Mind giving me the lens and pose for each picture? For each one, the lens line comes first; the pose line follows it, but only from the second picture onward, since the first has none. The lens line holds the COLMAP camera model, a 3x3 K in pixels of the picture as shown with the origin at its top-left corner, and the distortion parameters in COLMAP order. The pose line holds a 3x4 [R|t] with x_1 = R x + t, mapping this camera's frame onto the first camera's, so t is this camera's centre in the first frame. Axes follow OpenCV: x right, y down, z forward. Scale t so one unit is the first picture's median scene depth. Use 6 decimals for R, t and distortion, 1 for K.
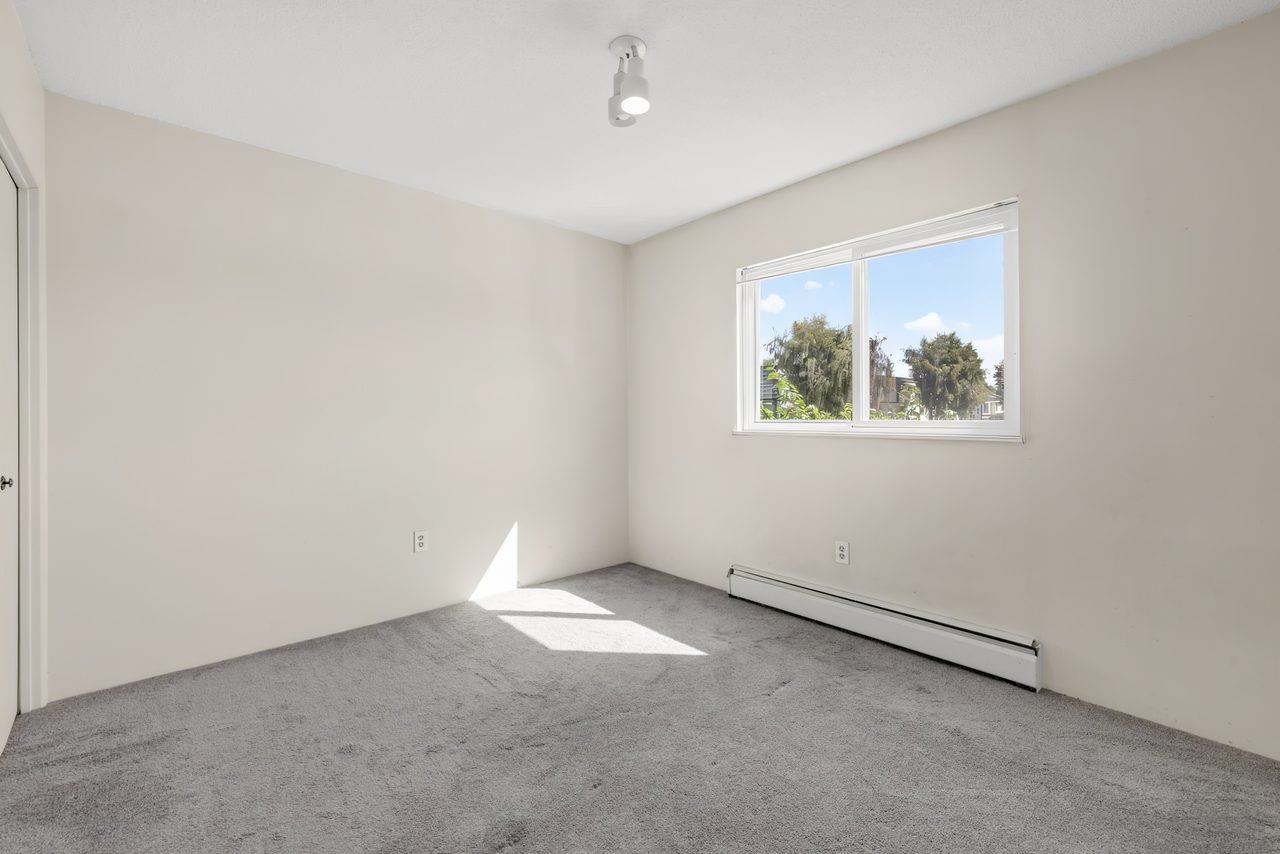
lens RADIAL K [[538.7, 0, 641.6], [0, 538.7, 414.5], [0, 0, 1]] dist [0.001296, 0.000184]
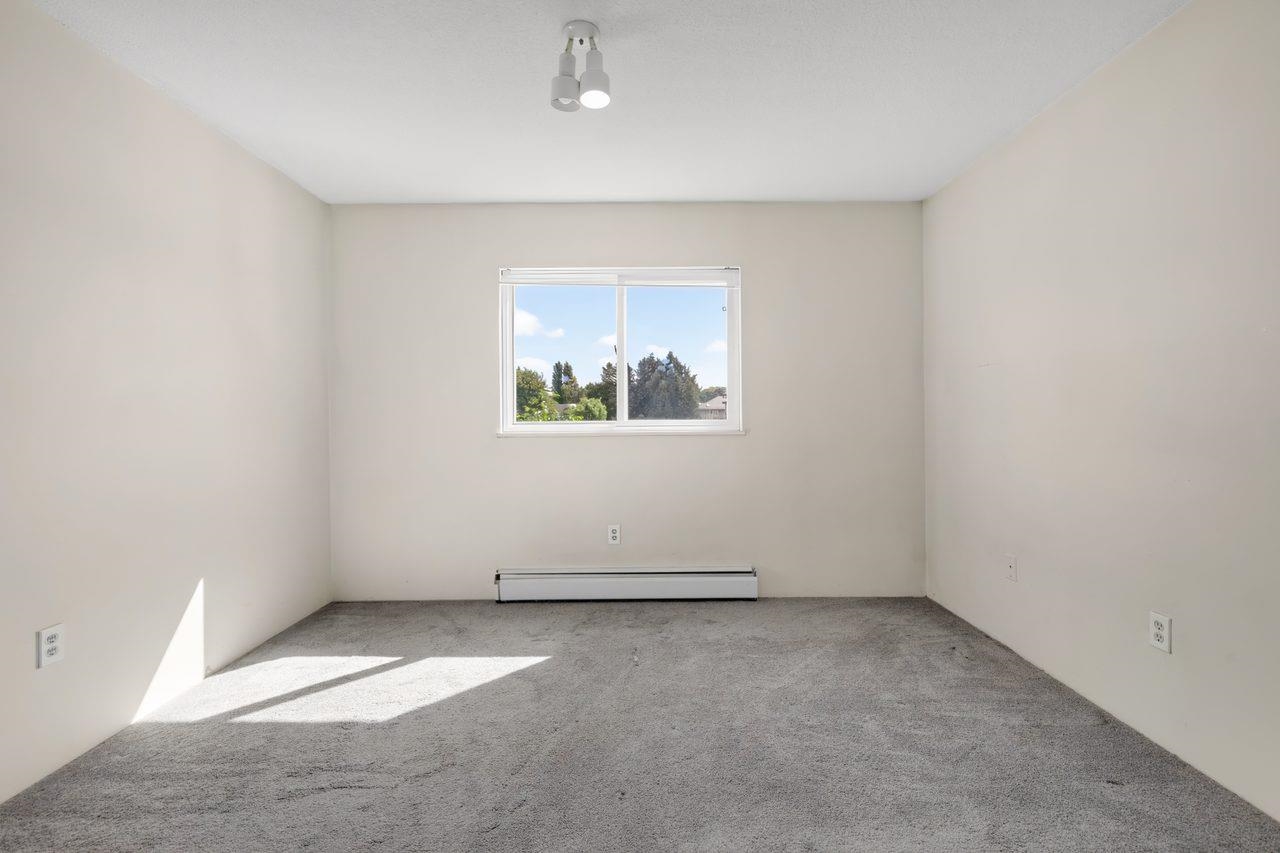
lens RADIAL K [[536.8, 0, 625.6], [0, 536.8, 418.6], [0, 0, 1]] dist [0.004609, 0.000023]
pose [[0.671639, -0.005463, 0.740858, -0.469334], [0.005919, 0.999980, 0.002009, 0.003382], [-0.740855, 0.003036, 0.671658, 0.203536]]
